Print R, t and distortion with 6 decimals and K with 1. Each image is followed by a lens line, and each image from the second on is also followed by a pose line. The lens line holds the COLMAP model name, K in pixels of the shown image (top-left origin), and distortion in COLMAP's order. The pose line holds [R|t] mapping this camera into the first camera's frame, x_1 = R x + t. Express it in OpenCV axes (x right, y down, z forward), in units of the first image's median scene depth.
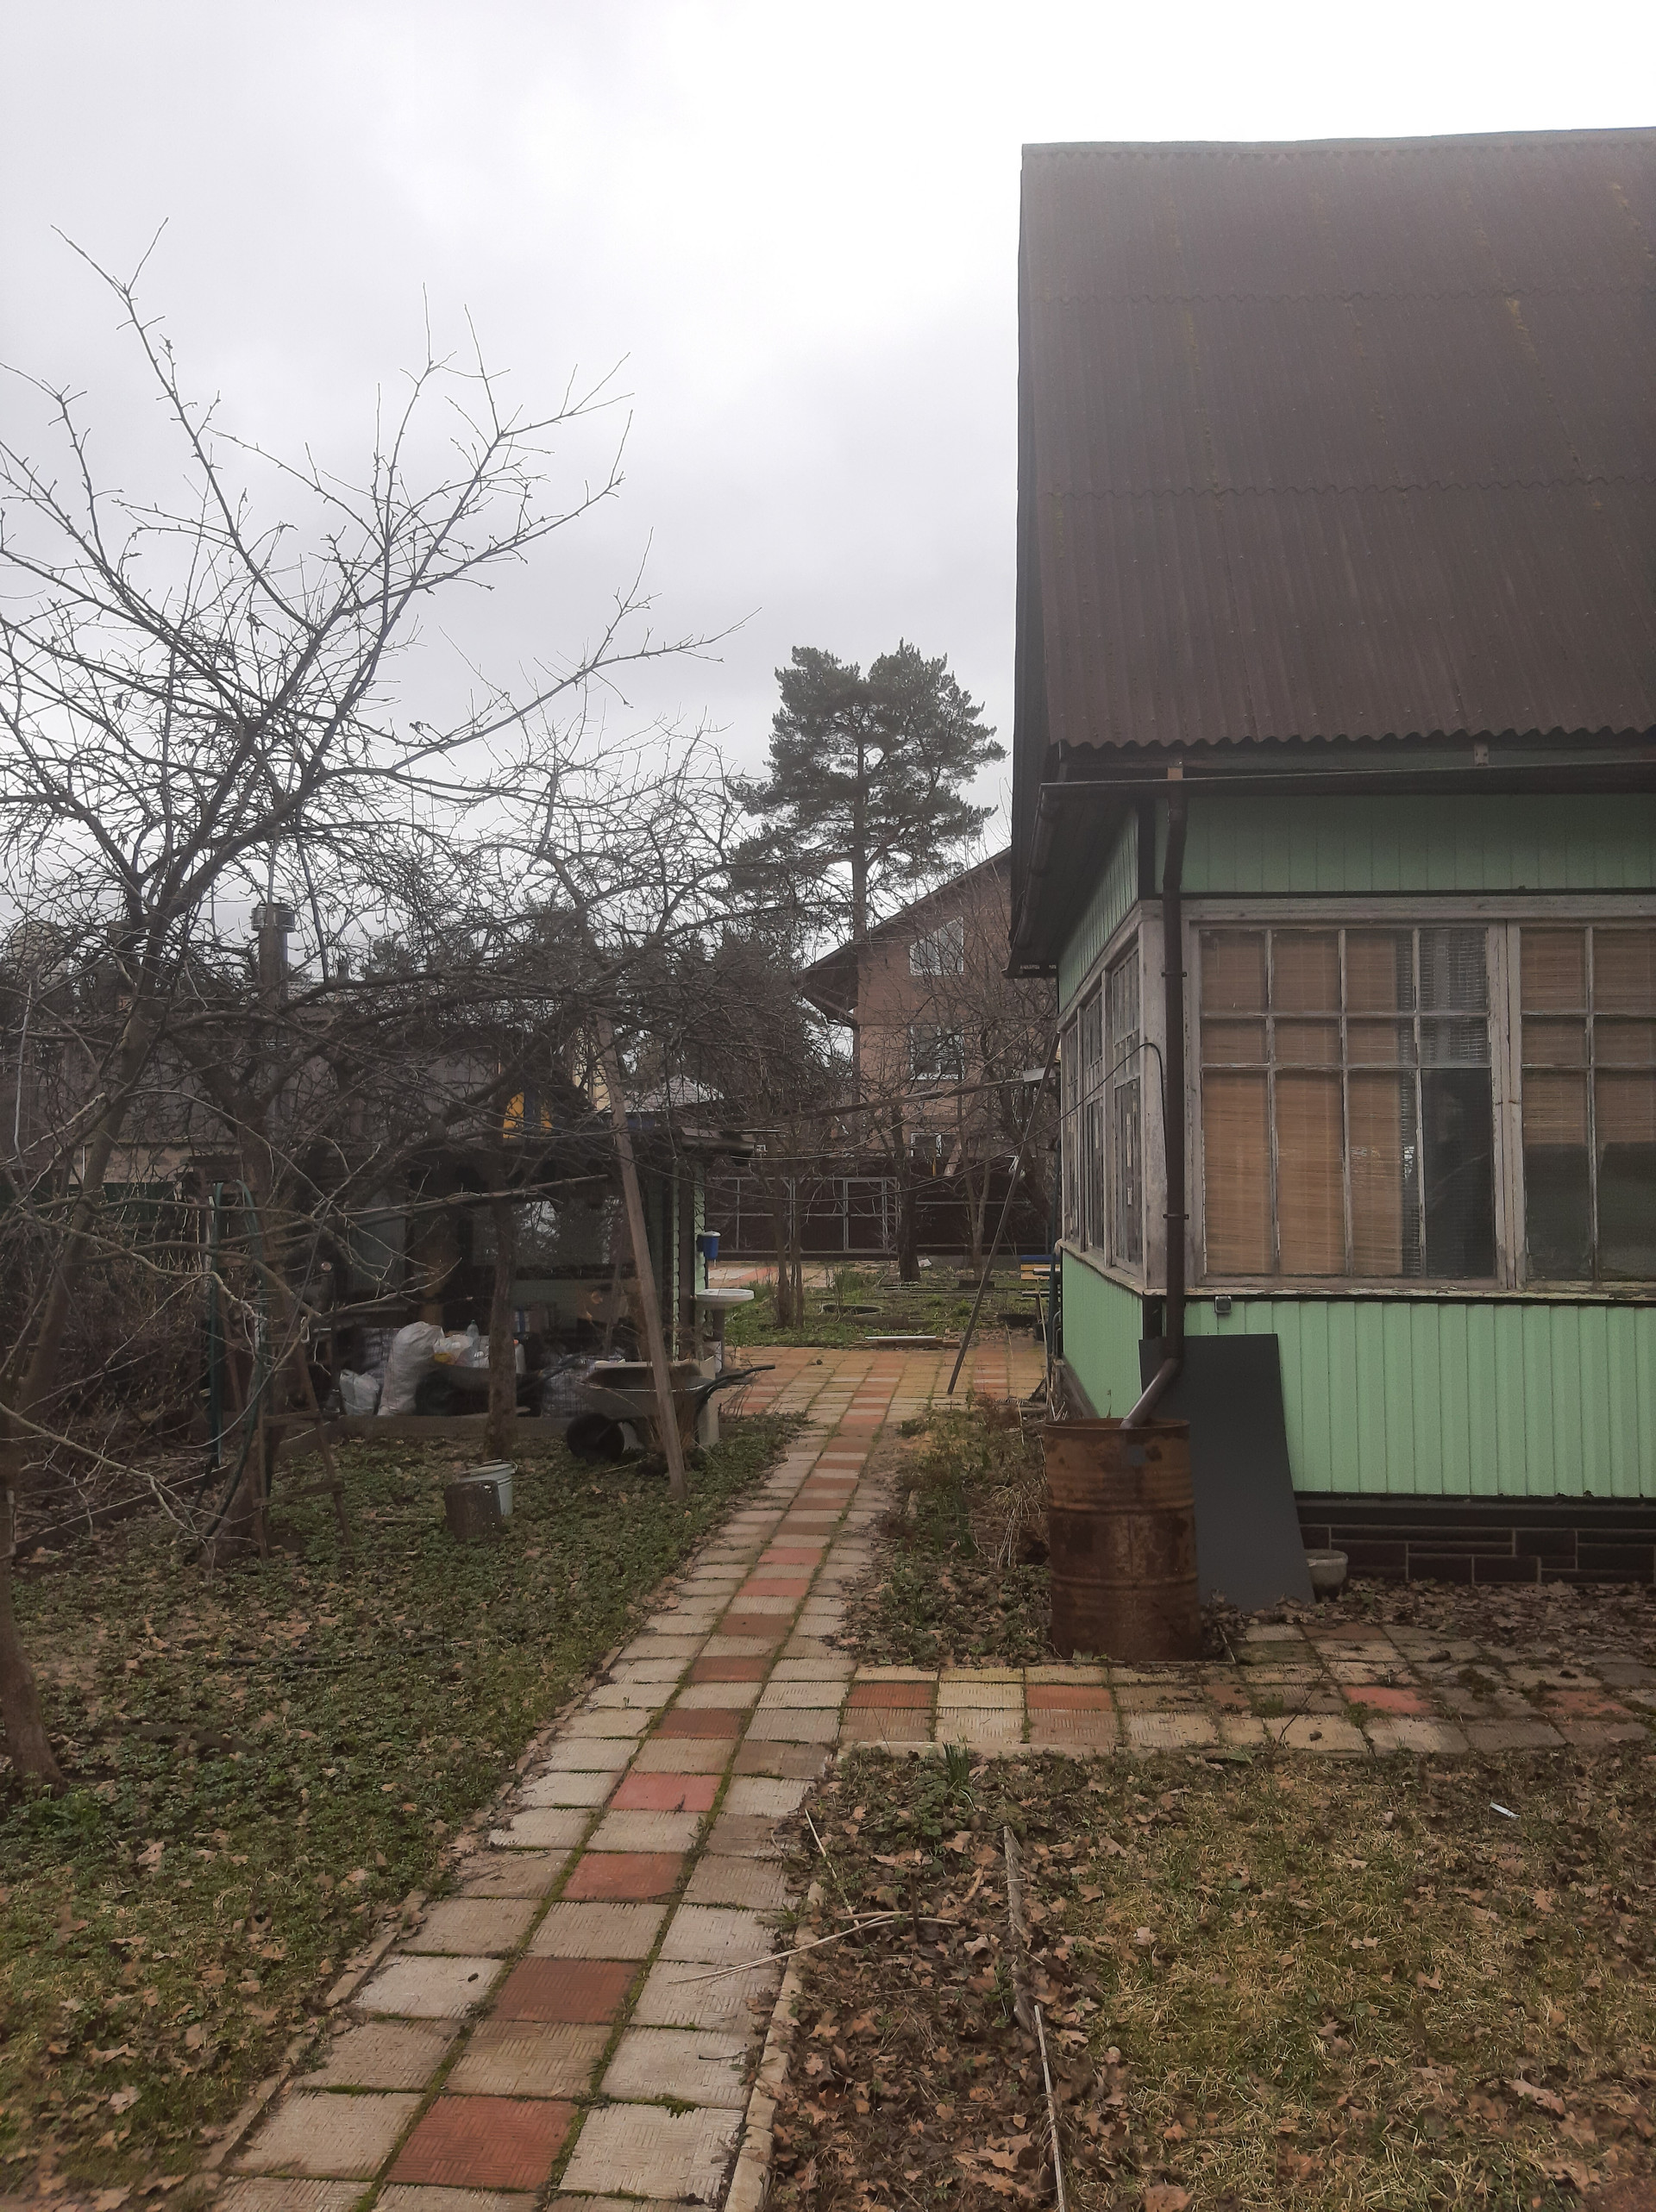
lens RADIAL K [[1738.1, 0, 840.3], [0, 1738.1, 1114.2], [0, 0, 1]] dist [0.064108, -0.130516]
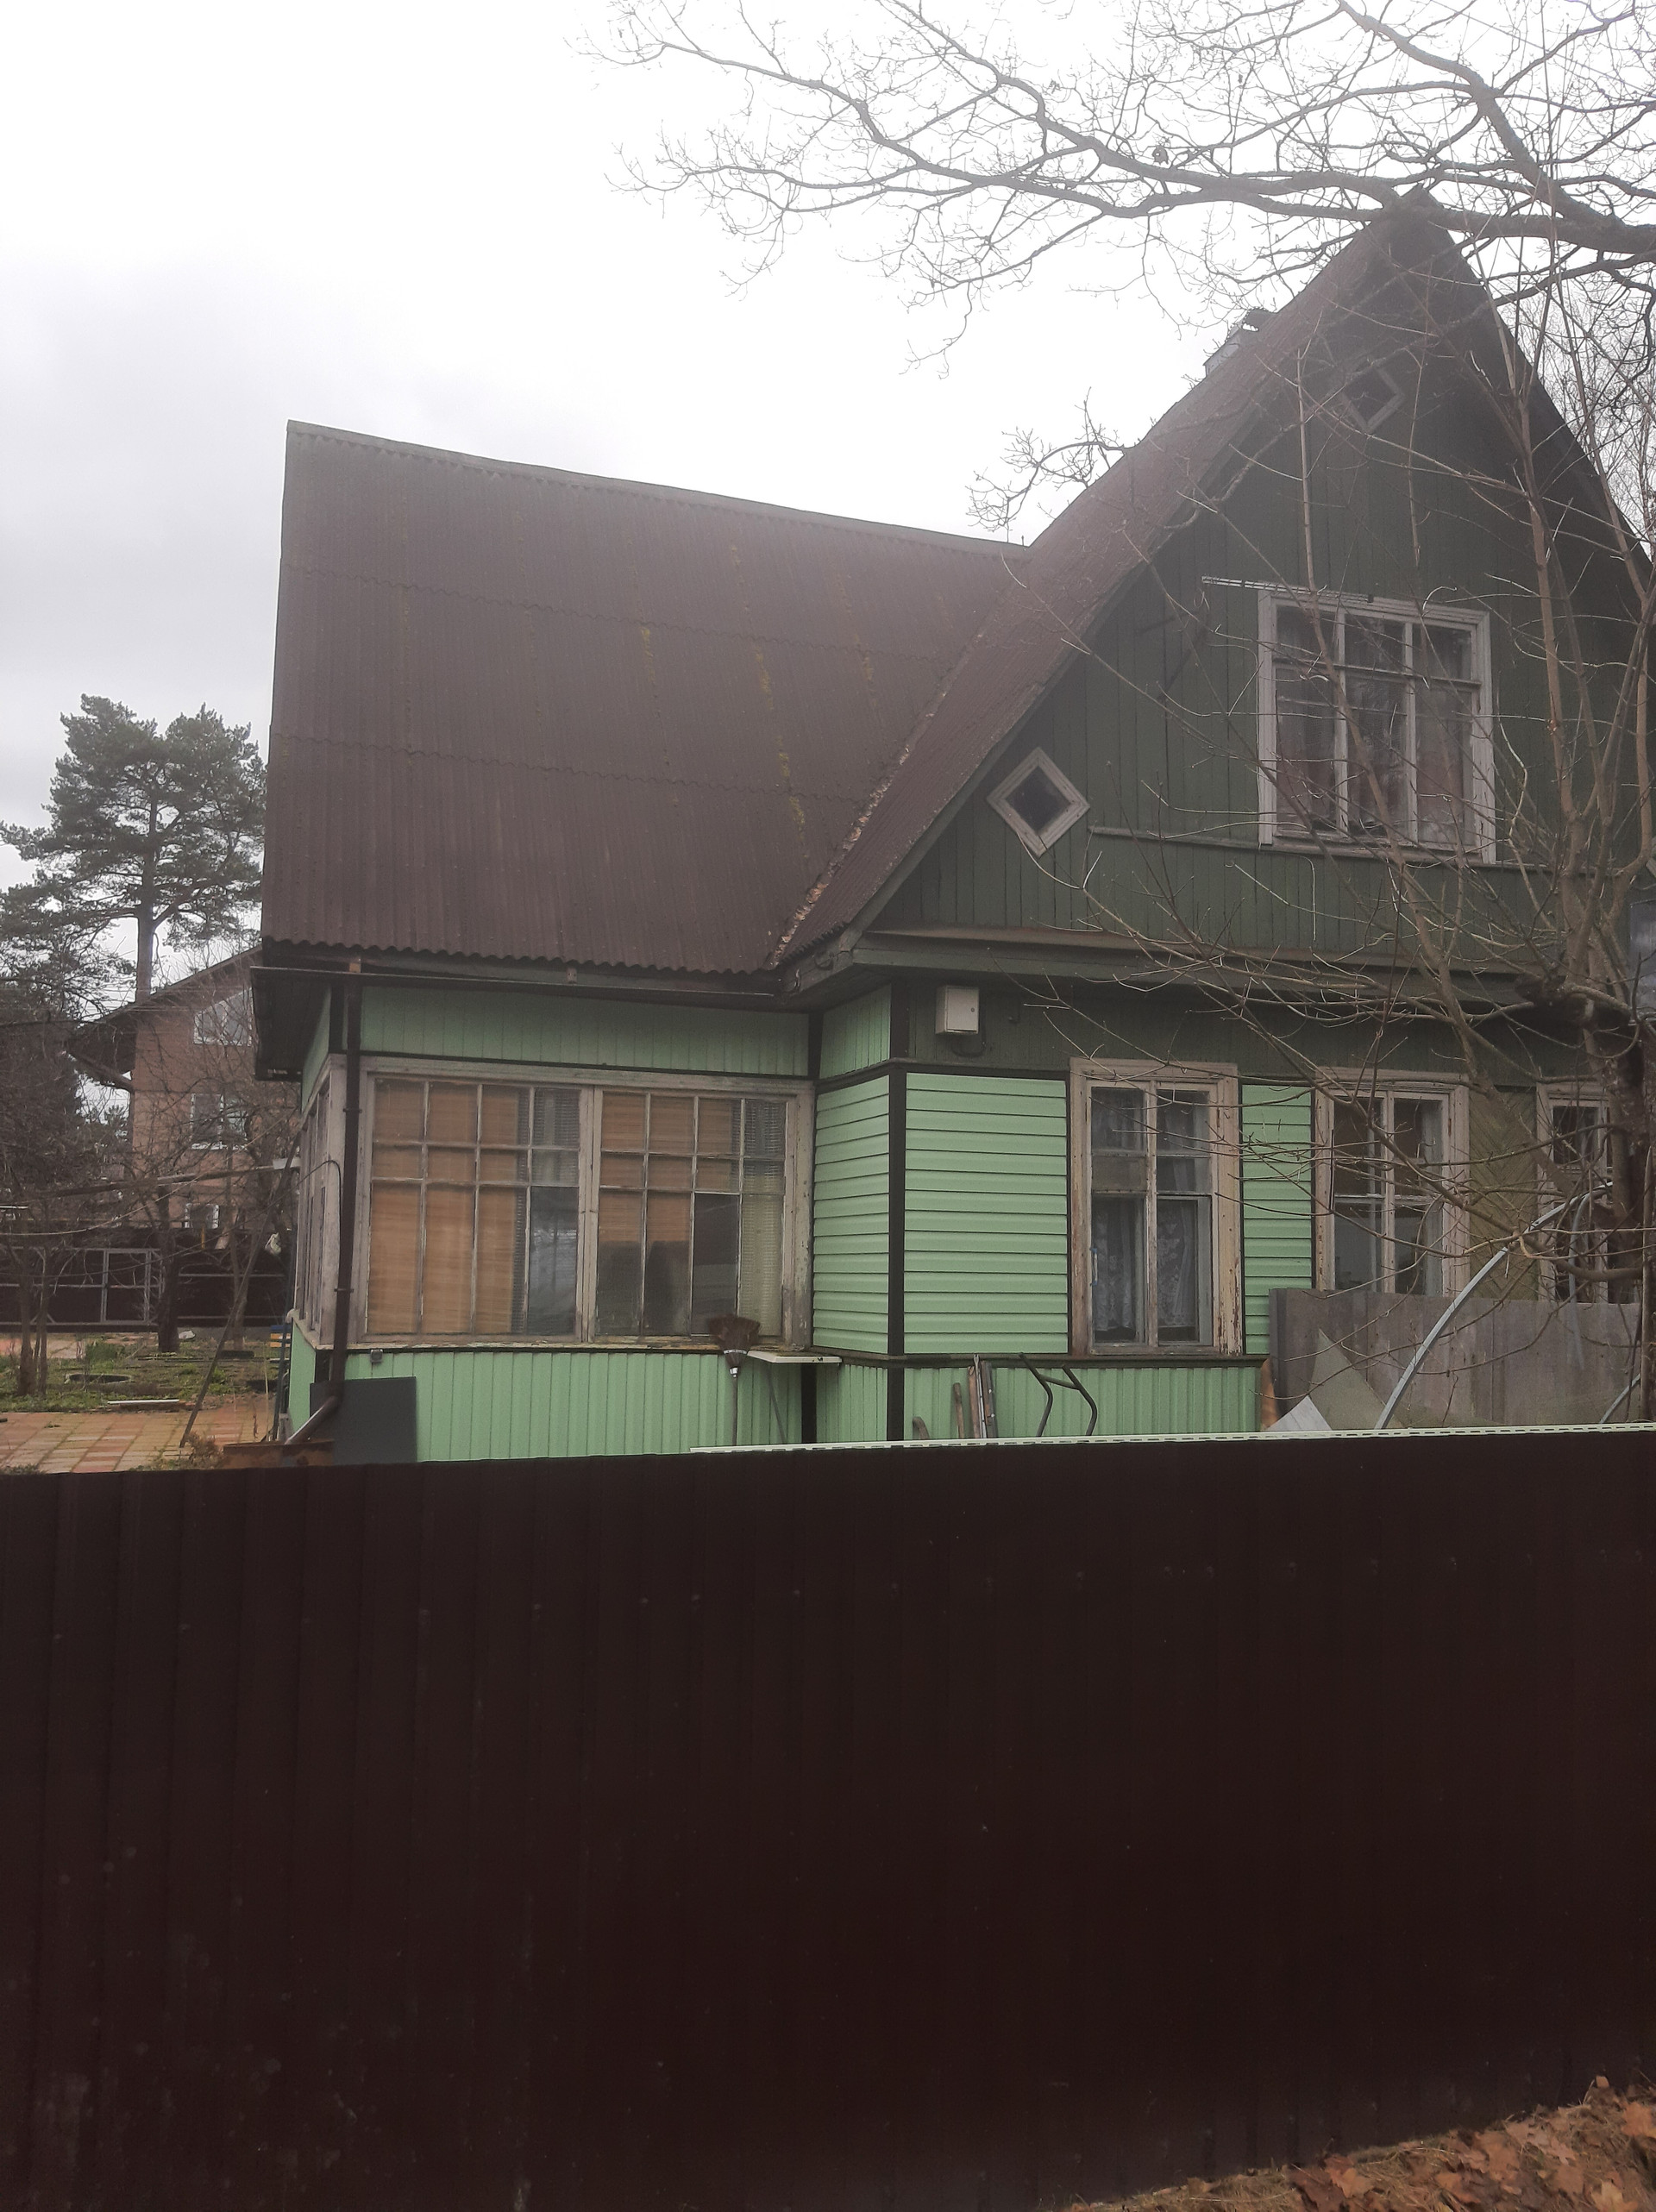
lens RADIAL K [[1738.1, 0, 881.2], [0, 1738.1, 1104.1], [0, 0, 1]] dist [0.064108, -0.130516]
pose [[0.916161, 0.051431, 0.397497, 0.015220], [-0.032513, 0.998001, -0.054193, -0.013516], [-0.399489, 0.036726, 0.916002, -0.217168]]
